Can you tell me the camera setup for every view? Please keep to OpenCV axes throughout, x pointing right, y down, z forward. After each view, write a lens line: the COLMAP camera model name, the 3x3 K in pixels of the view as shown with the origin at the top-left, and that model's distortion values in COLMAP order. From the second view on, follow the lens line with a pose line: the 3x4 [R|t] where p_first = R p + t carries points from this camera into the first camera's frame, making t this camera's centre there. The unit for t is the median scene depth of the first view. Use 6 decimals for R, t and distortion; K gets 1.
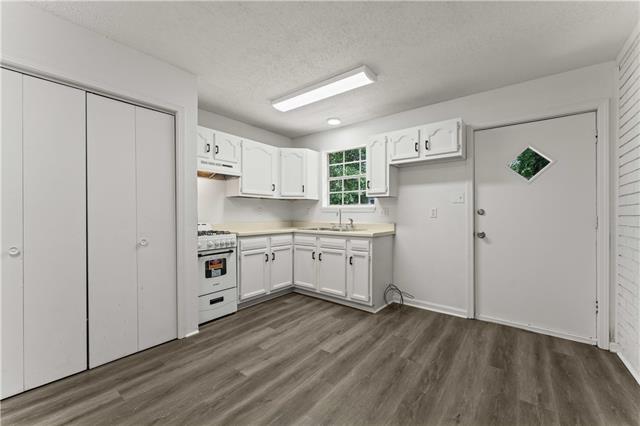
lens RADIAL K [[254.4, 0, 311.8], [0, 254.4, 215.1], [0, 0, 1]] dist [-0.011560, 0.000520]
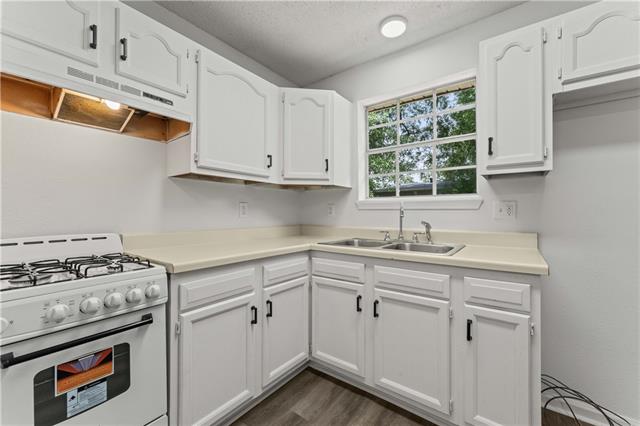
lens RADIAL K [[254.4, 0, 331.8], [0, 254.4, 210.3], [0, 0, 1]] dist [-0.011560, 0.000520]
pose [[0.995709, -0.000197, 0.092543, -0.090091], [0.001634, 0.999879, -0.015459, -0.002153], [-0.092529, 0.015544, 0.995589, 0.589766]]
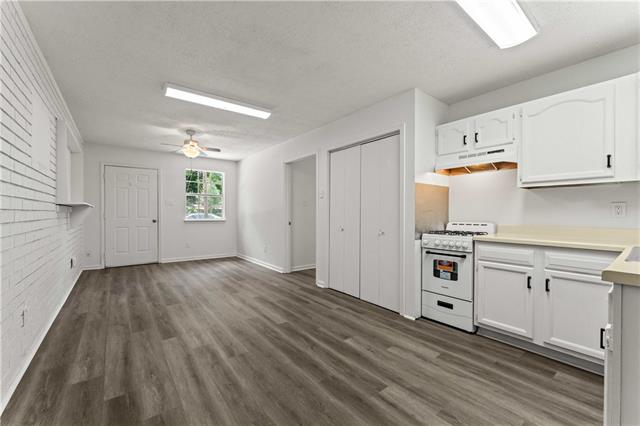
lens RADIAL K [[254.4, 0, 309.3], [0, 254.4, 213.5], [0, 0, 1]] dist [-0.011560, 0.000520]
pose [[-0.234612, 0.003833, -0.972081, 0.590290], [-0.004571, 0.999977, 0.005046, -0.003137], [0.972078, 0.005627, -0.234589, 0.656158]]
